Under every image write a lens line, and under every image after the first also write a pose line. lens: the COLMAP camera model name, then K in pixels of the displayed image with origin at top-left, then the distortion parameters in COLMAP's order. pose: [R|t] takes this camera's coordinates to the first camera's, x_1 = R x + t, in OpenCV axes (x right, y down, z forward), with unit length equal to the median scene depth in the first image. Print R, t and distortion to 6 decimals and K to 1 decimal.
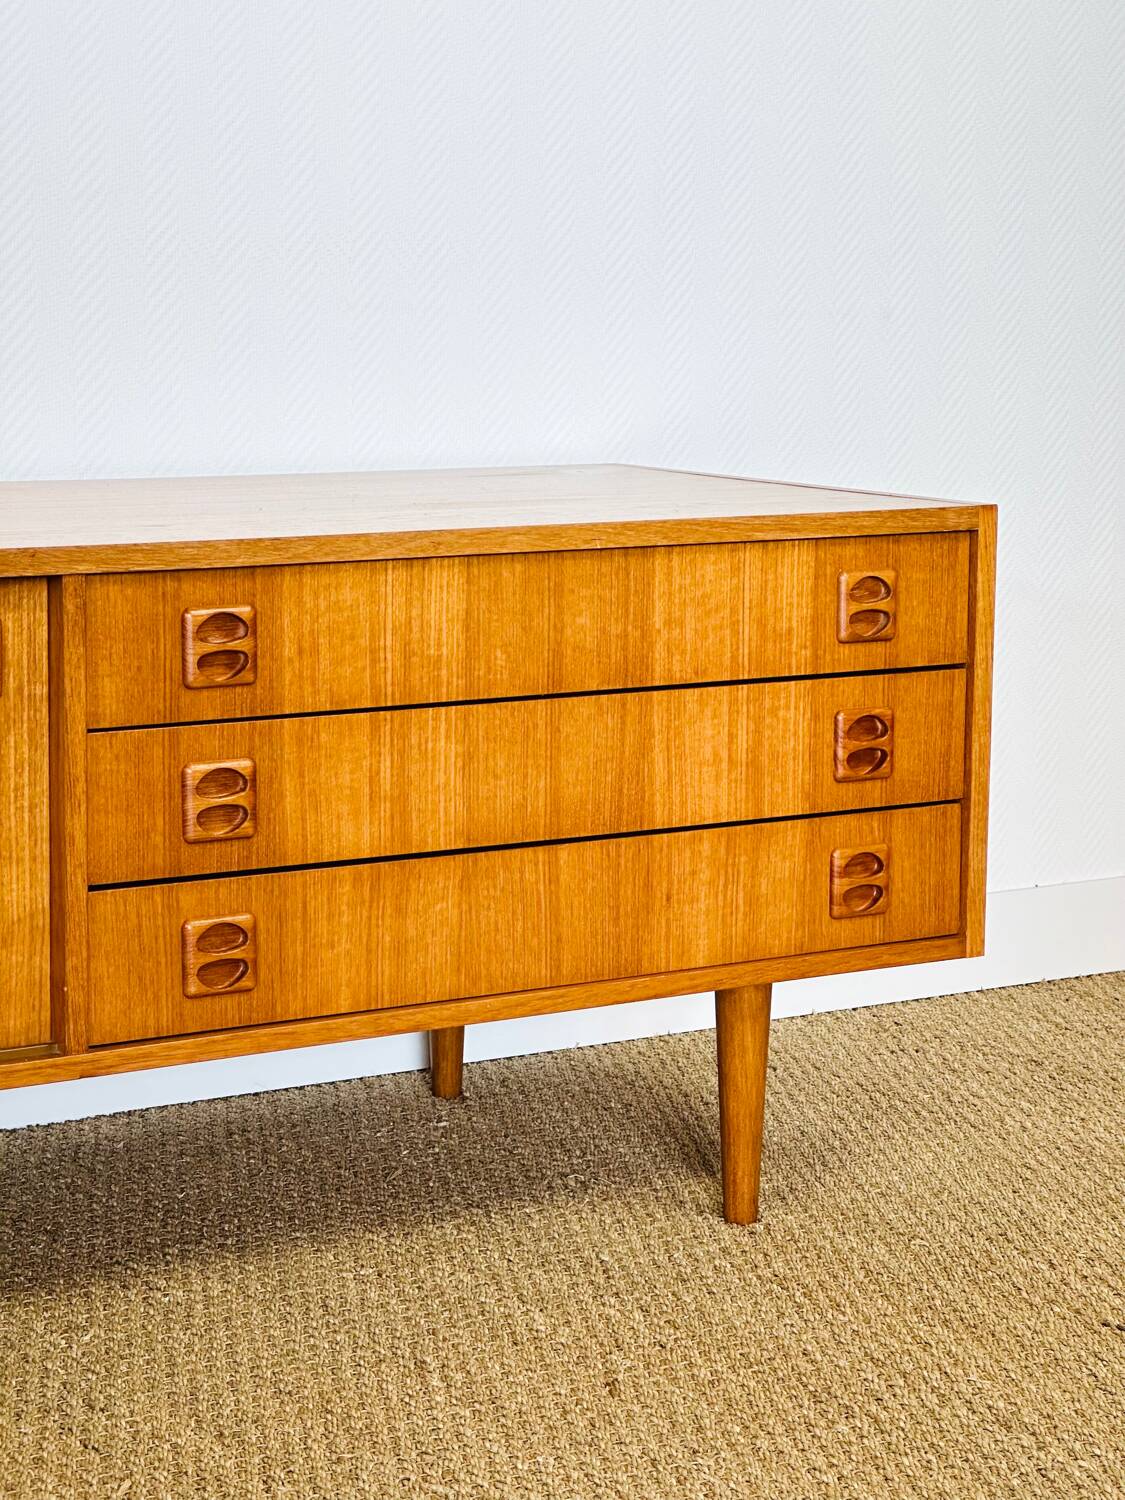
lens RADIAL K [[3442.7, 0, 555.9], [0, 3442.7, 742.8], [0, 0, 1]] dist [0.041315, 0.000000]
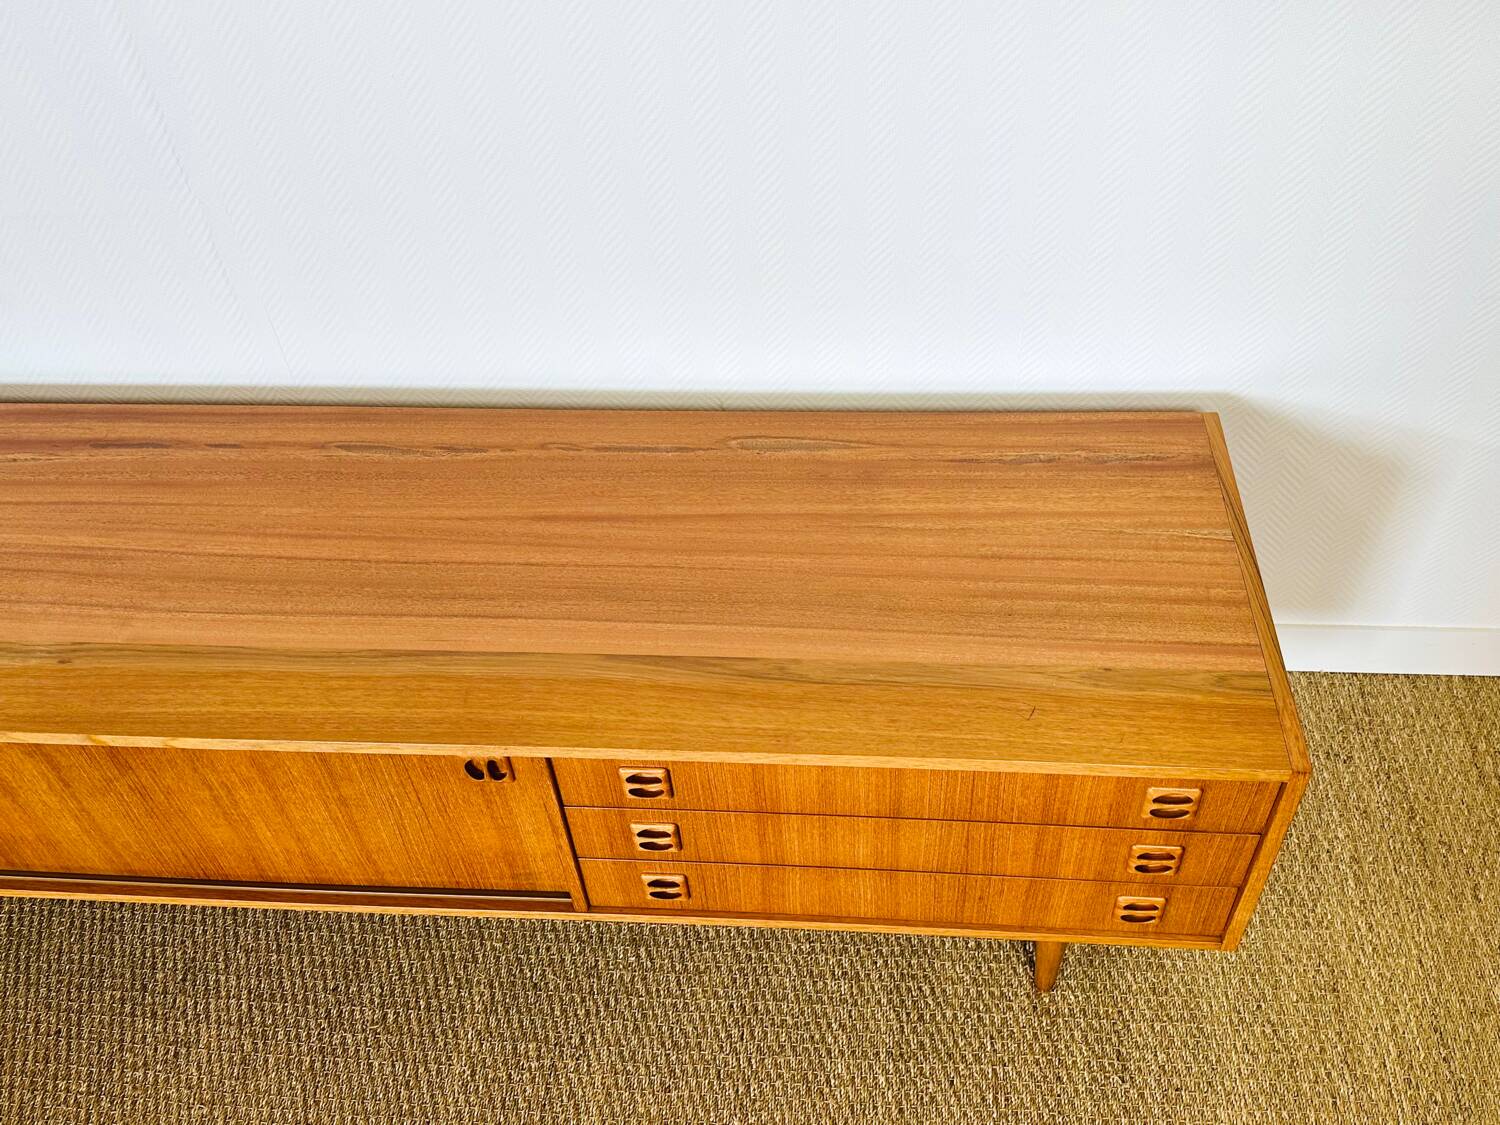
lens RADIAL K [[1287.4, 0, 755.0], [0, 1287.4, 557.6], [0, 0, 1]] dist [0.120283, -0.193886]
pose [[0.800603, 0.385729, -0.458528, 0.158078], [-0.021486, 0.783228, 0.621363, -0.431009], [0.598810, -0.487613, 0.635342, 0.629408]]
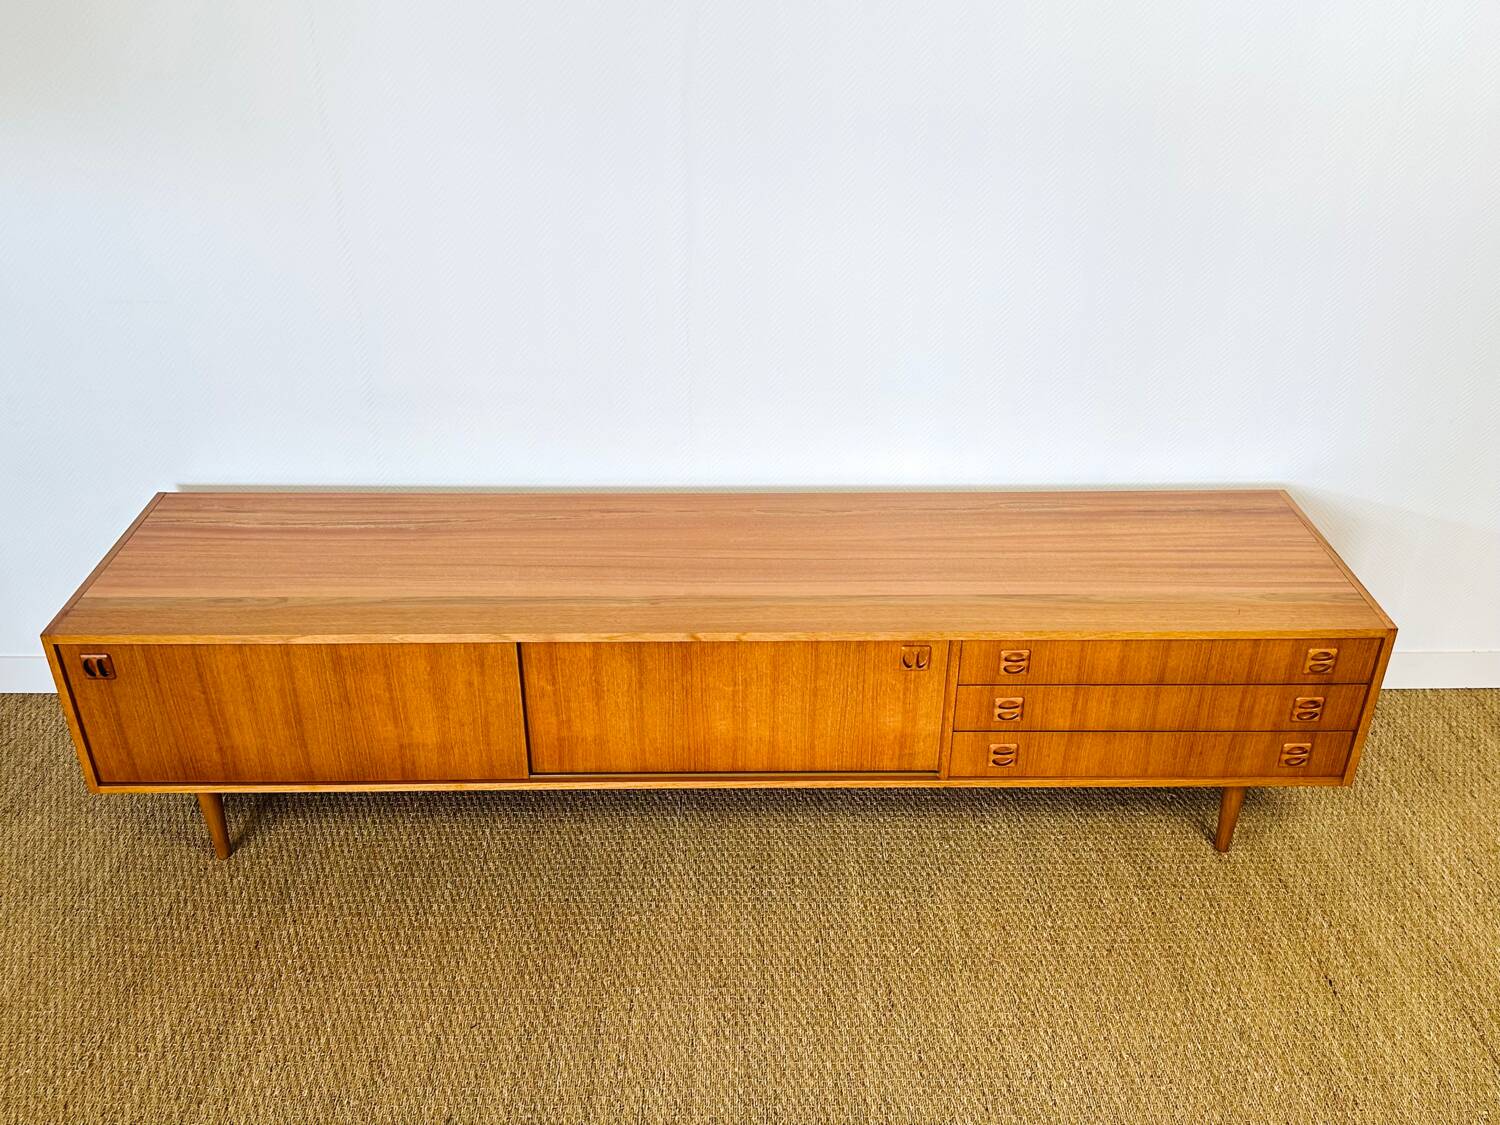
lens RADIAL K [[1287.4, 0, 749.4], [0, 1287.4, 565.3], [0, 0, 1]] dist [0.120283, -0.193886]
pose [[0.854967, 0.251755, -0.453488, 0.146813], [-0.068533, 0.921472, 0.382351, -0.419934], [0.514135, -0.295818, 0.805082, 0.094374]]
